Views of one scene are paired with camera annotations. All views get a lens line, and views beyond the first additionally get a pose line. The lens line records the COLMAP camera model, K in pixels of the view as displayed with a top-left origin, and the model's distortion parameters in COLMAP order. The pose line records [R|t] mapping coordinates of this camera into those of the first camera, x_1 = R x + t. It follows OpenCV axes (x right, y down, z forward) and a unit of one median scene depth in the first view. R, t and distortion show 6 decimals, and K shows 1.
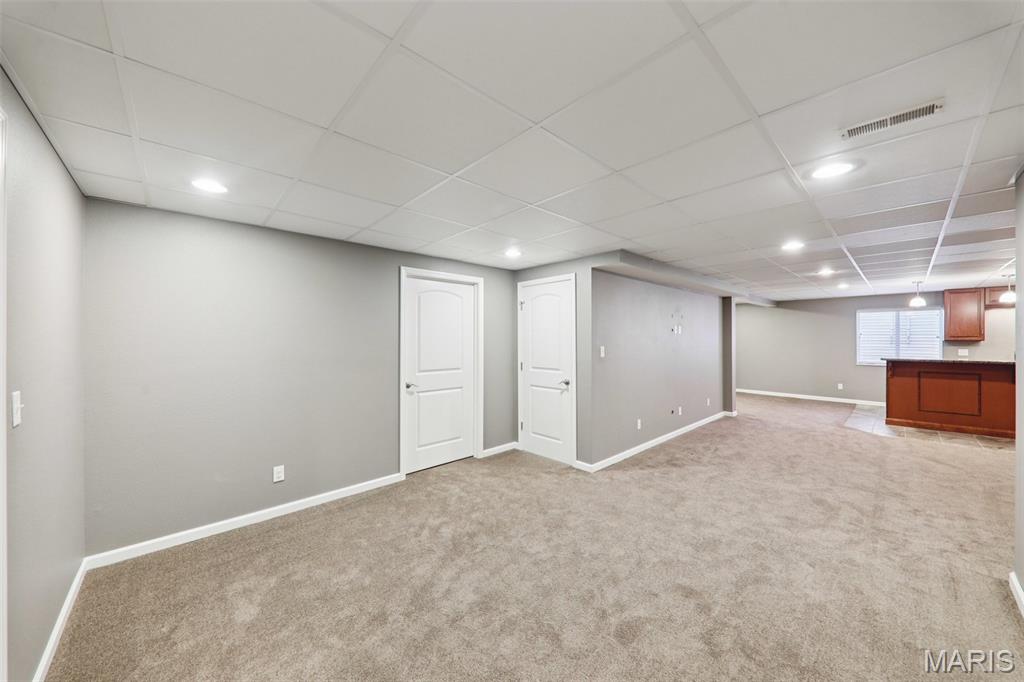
lens RADIAL K [[357.0, 0, 512.6], [0, 357.0, 338.1], [0, 0, 1]] dist [0.008706, -0.005107]
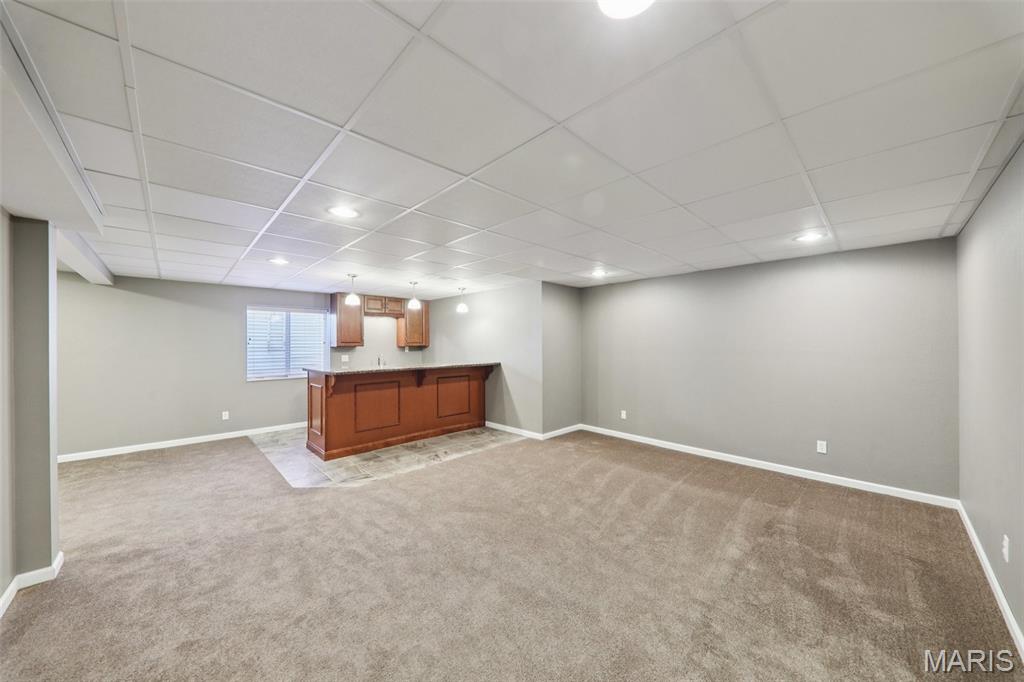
lens RADIAL K [[357.0, 0, 513.2], [0, 357.0, 341.2], [0, 0, 1]] dist [0.008706, -0.005107]
pose [[-0.033289, 0.007010, 0.999421, 0.296342], [0.003387, 0.999970, -0.006901, 0.001327], [-0.999440, 0.003155, -0.033312, 0.646230]]
